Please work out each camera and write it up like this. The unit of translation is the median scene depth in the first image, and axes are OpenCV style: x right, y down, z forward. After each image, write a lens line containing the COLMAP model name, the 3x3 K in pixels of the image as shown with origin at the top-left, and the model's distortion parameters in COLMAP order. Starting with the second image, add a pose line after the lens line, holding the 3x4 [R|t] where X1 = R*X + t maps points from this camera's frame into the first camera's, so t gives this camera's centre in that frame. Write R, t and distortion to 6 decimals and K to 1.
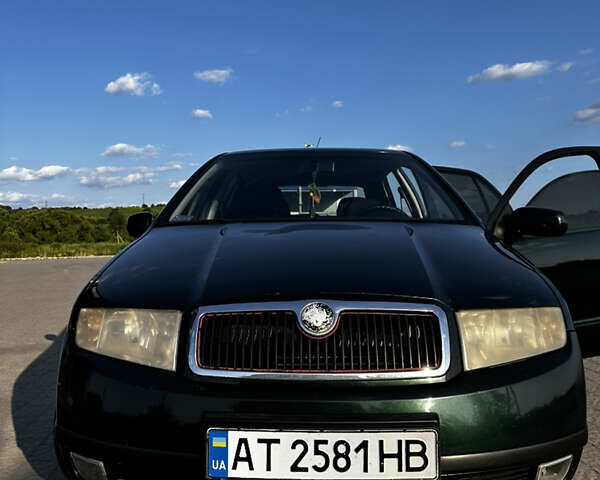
lens RADIAL K [[564.0, 0, 300.0], [0, 564.0, 240.0], [0, 0, 1]] dist [0.109700, -0.194766]
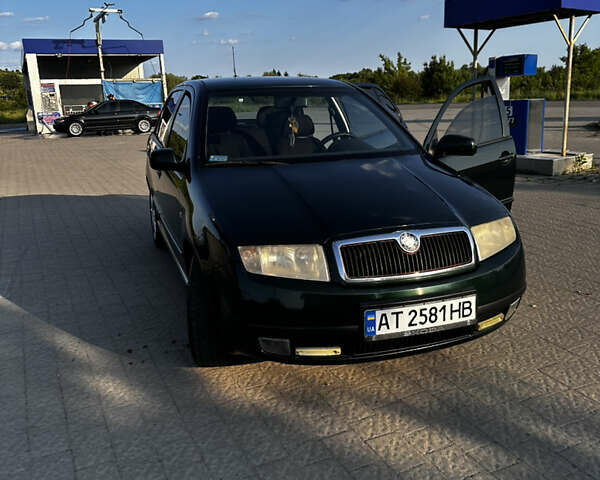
lens RADIAL K [[558.0, 0, 297.8], [0, 558.0, 242.7], [0, 0, 1]] dist [0.189156, -0.407316]
pose [[0.937507, -0.107116, 0.331069, -0.823895], [0.023842, 0.968978, 0.245993, -0.277298], [-0.347149, -0.222727, 0.910978, -0.415686]]
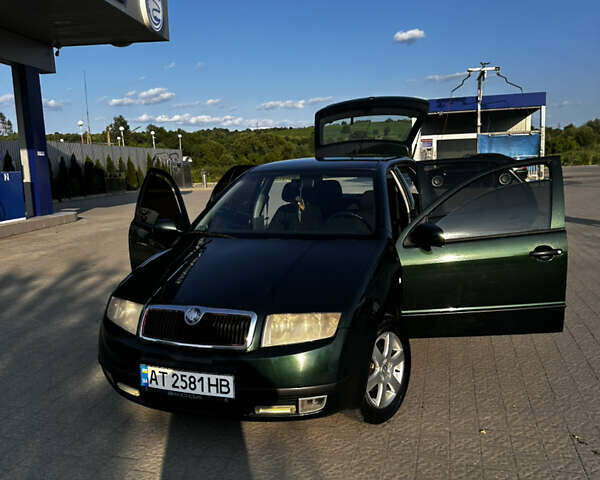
lens RADIAL K [[558.0, 0, 297.8], [0, 558.0, 242.7], [0, 0, 1]] dist [0.189156, -0.407316]
pose [[0.939362, 0.027623, -0.341813, 1.024408], [0.025134, 0.988524, 0.148958, -0.393501], [0.342005, -0.148517, 0.927888, -0.660769]]
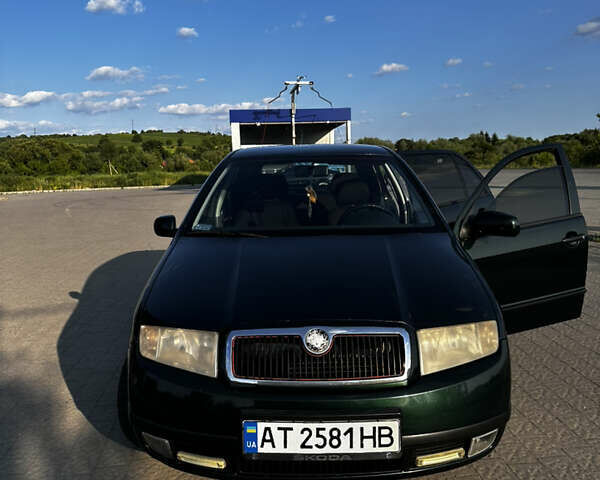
lens RADIAL K [[558.0, 0, 297.8], [0, 558.0, 242.7], [0, 0, 1]] dist [0.189156, -0.407316]
pose [[0.999857, -0.015916, 0.005705, -0.020736], [0.014992, 0.990579, 0.136122, -0.287811], [-0.007818, -0.136017, 0.990676, -0.341511]]
